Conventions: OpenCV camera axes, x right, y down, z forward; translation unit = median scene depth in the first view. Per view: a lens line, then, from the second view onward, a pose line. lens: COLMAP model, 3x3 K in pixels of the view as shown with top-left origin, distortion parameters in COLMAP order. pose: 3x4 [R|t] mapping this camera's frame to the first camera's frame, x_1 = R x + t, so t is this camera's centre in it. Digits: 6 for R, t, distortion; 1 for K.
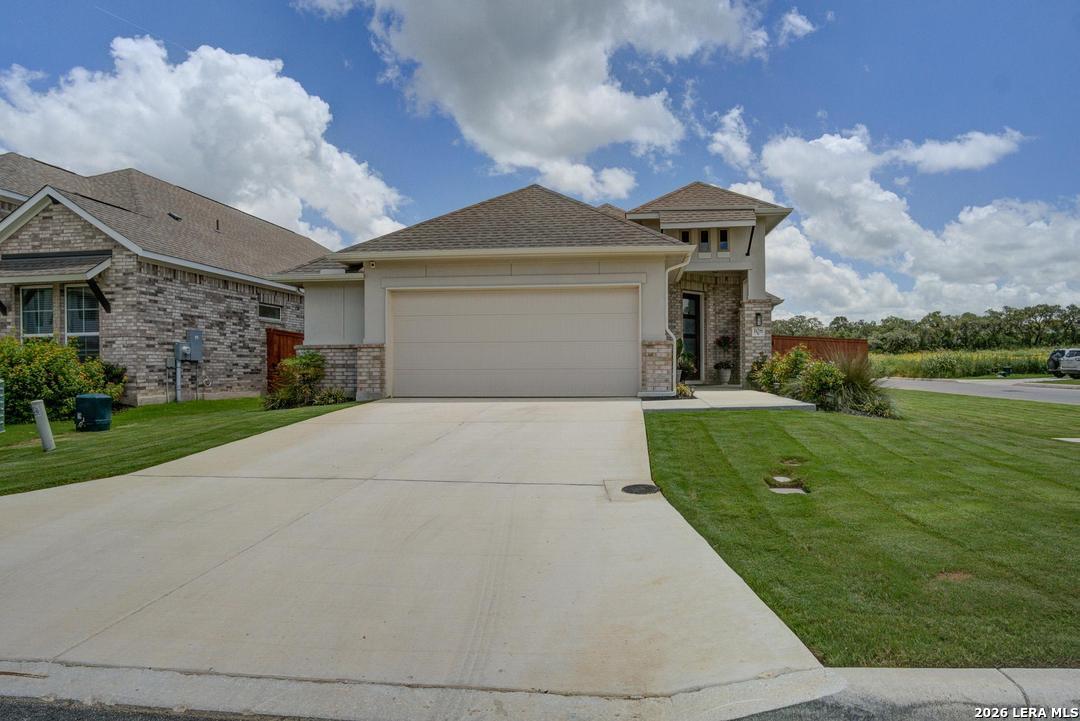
lens RADIAL K [[620.0, 0, 584.8], [0, 620.0, 365.4], [0, 0, 1]] dist [-0.057229, 0.023237]
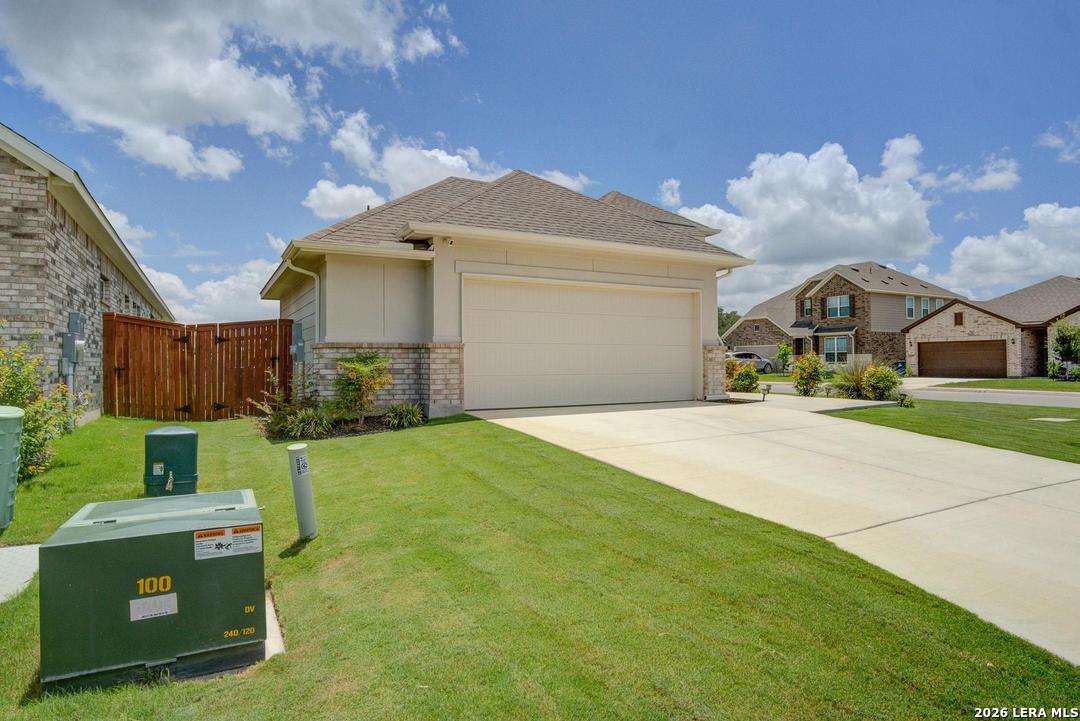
lens RADIAL K [[600.9, 0, 540.0], [0, 600.9, 360.5], [0, 0, 1]] dist [-0.060423, -0.000065]
pose [[0.833671, 0.003451, 0.552250, -0.068650], [-0.001703, 0.999992, -0.003677, -0.001073], [-0.552258, 0.002125, 0.833670, 0.031110]]
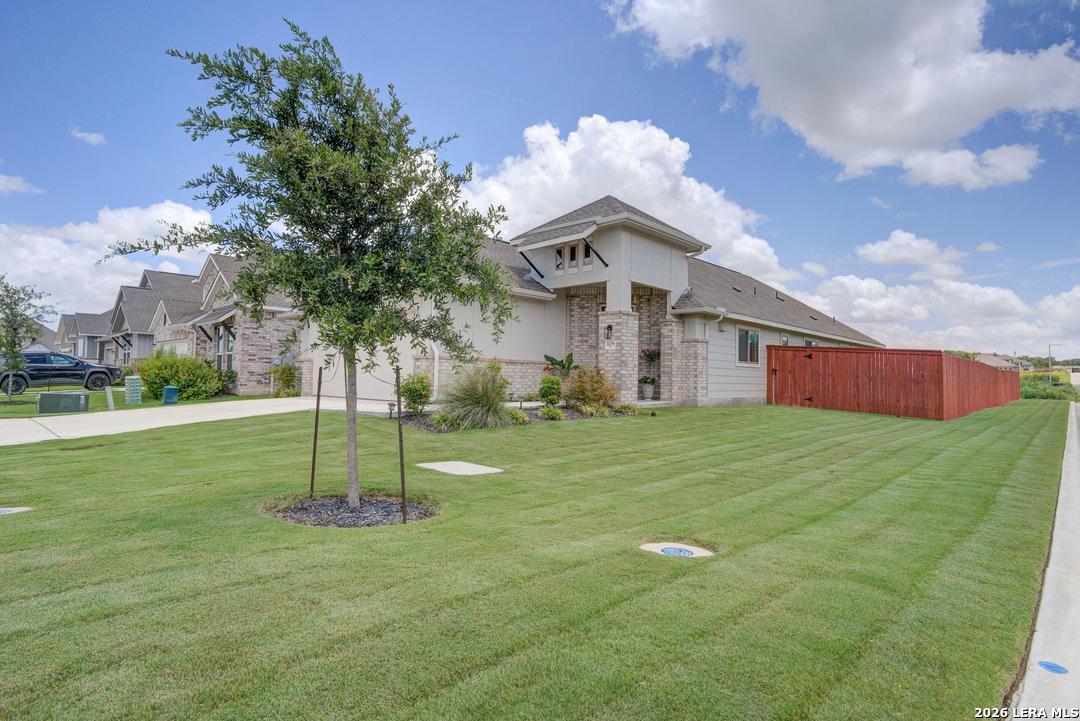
lens RADIAL K [[591.4, 0, 540.0], [0, 591.4, 360.5], [0, 0, 1]] dist [-0.038583, 0.001153]
pose [[0.779815, -0.000433, -0.626010, 0.090388], [-0.019060, 0.999520, -0.024433, -0.000618], [0.625720, 0.030985, 0.779432, 0.025139]]
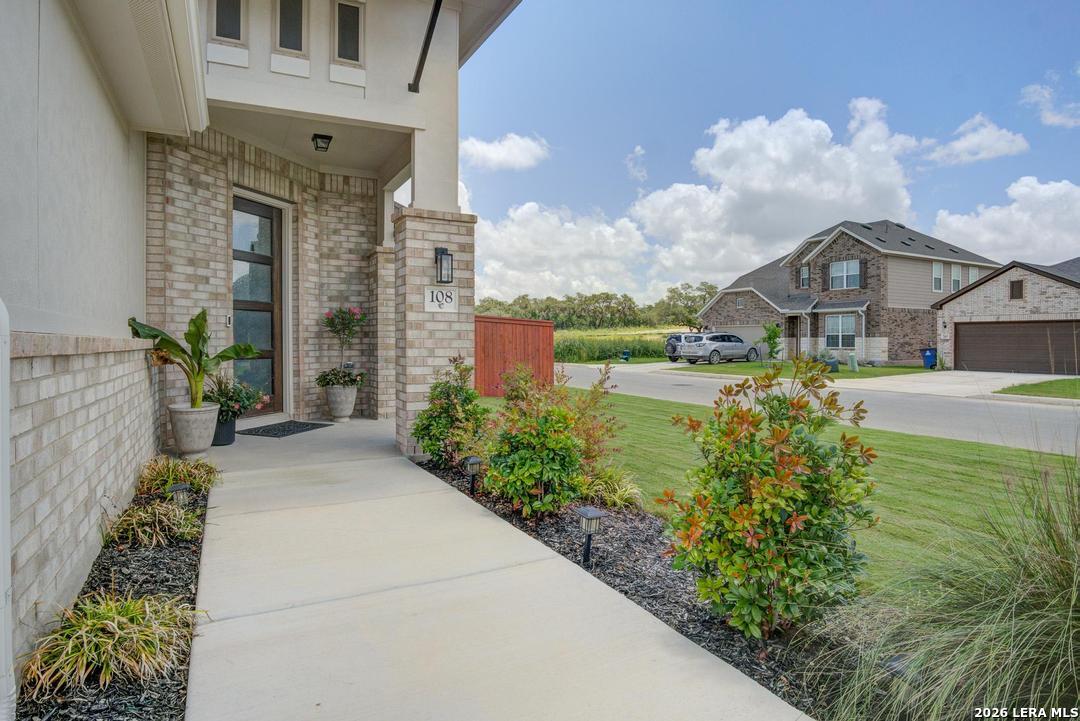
lens RADIAL K [[591.4, 0, 540.0], [0, 591.4, 360.5], [0, 0, 1]] dist [-0.038583, 0.001153]
pose [[0.841832, -0.010842, 0.539631, 0.016222], [-0.007926, 0.999442, 0.032446, -0.003496], [-0.539681, -0.031591, 0.841276, 0.078085]]
